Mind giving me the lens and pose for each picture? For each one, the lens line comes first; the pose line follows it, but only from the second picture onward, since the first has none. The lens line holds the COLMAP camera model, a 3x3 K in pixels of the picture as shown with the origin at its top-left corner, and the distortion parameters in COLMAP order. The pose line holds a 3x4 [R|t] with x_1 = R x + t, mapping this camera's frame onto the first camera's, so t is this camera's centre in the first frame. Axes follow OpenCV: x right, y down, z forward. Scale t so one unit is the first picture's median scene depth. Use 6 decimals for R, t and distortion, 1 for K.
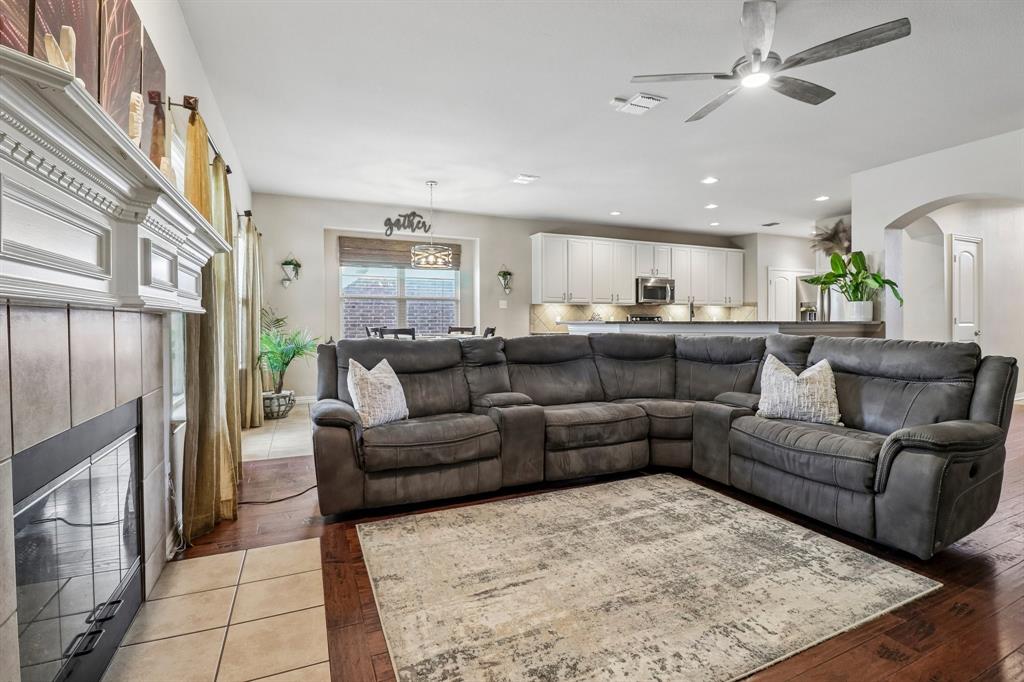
lens RADIAL K [[478.0, 0, 507.1], [0, 478.0, 319.9], [0, 0, 1]] dist [-0.009324, -0.000376]
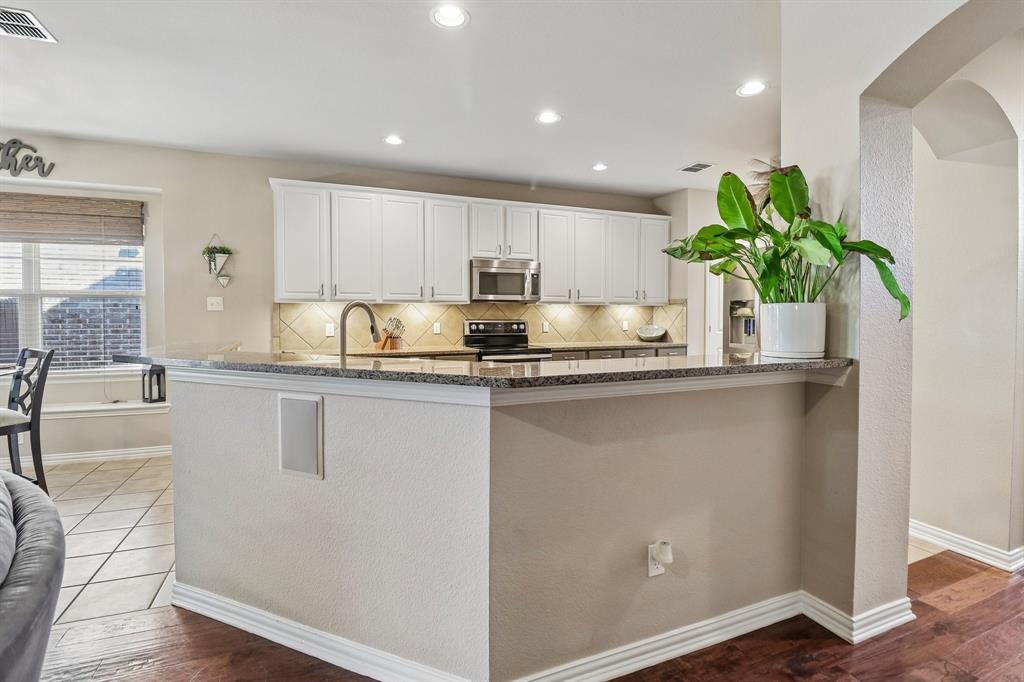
lens RADIAL K [[478.0, 0, 507.1], [0, 478.0, 319.9], [0, 0, 1]] dist [-0.009324, -0.000376]
pose [[0.999337, 0.001438, -0.036386, 0.374116], [-0.000910, 0.999894, 0.014517, -0.021696], [0.036403, -0.014474, 0.999232, 0.435181]]
